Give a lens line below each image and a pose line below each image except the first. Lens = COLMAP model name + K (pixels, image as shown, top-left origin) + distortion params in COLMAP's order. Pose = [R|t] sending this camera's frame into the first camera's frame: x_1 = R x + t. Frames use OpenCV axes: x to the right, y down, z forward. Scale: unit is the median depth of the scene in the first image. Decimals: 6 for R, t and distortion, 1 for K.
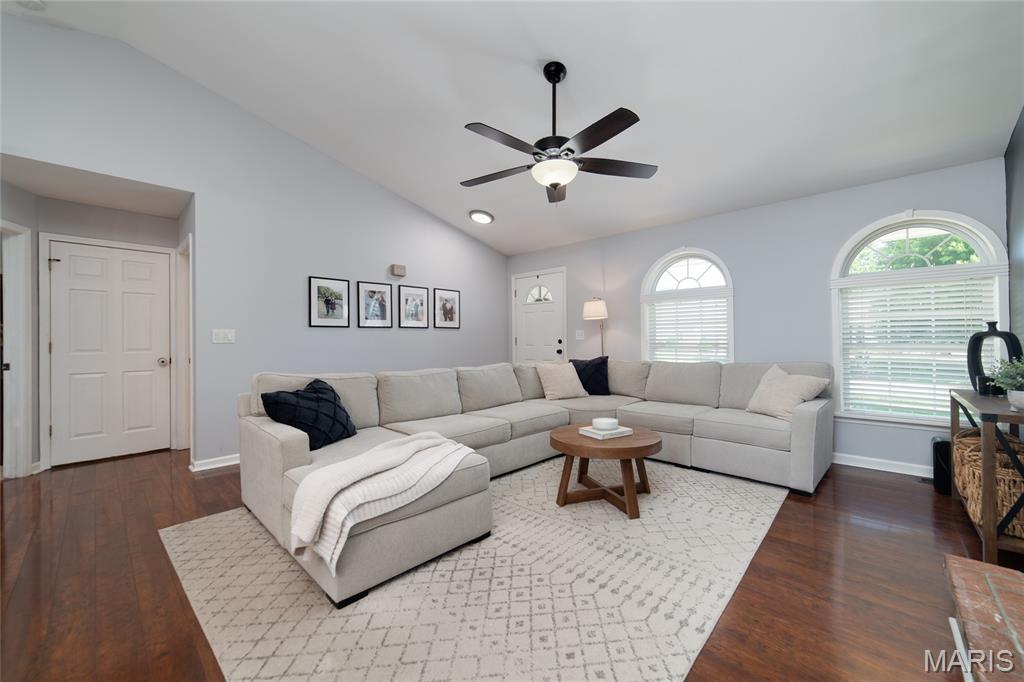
lens RADIAL K [[396.0, 0, 516.3], [0, 396.0, 338.7], [0, 0, 1]] dist [-0.010437, 0.000306]
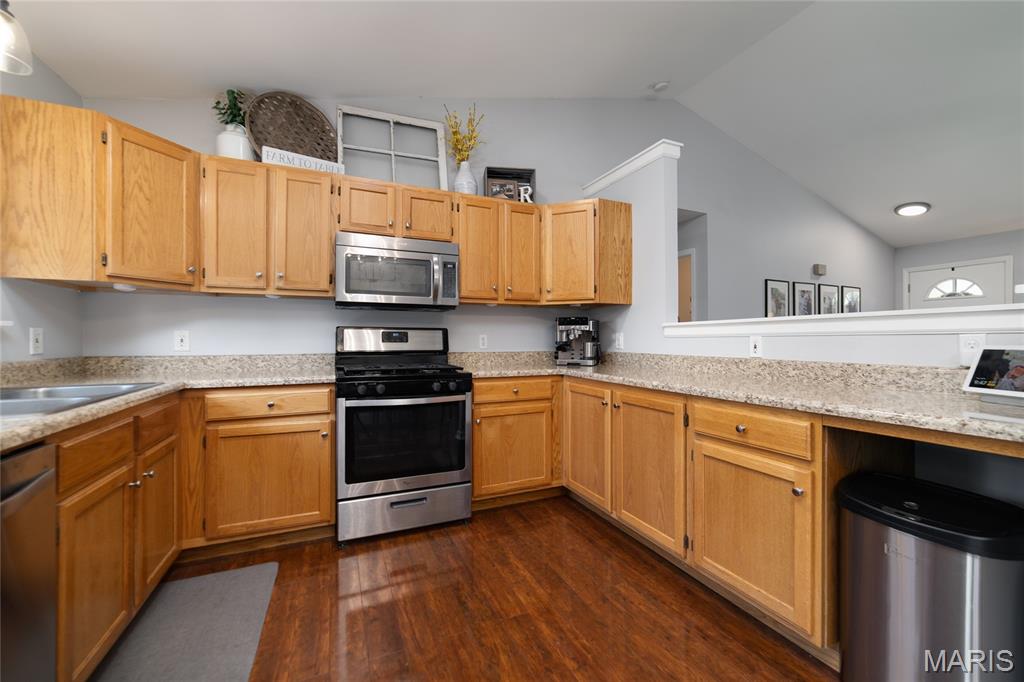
lens RADIAL K [[404.6, 0, 511.6], [0, 404.6, 334.6], [0, 0, 1]] dist [-0.012056, 0.000289]
pose [[0.927269, 0.006572, -0.374338, -0.732442], [-0.008420, 0.999959, -0.003301, 0.005776], [0.374301, 0.006213, 0.927287, -0.294435]]
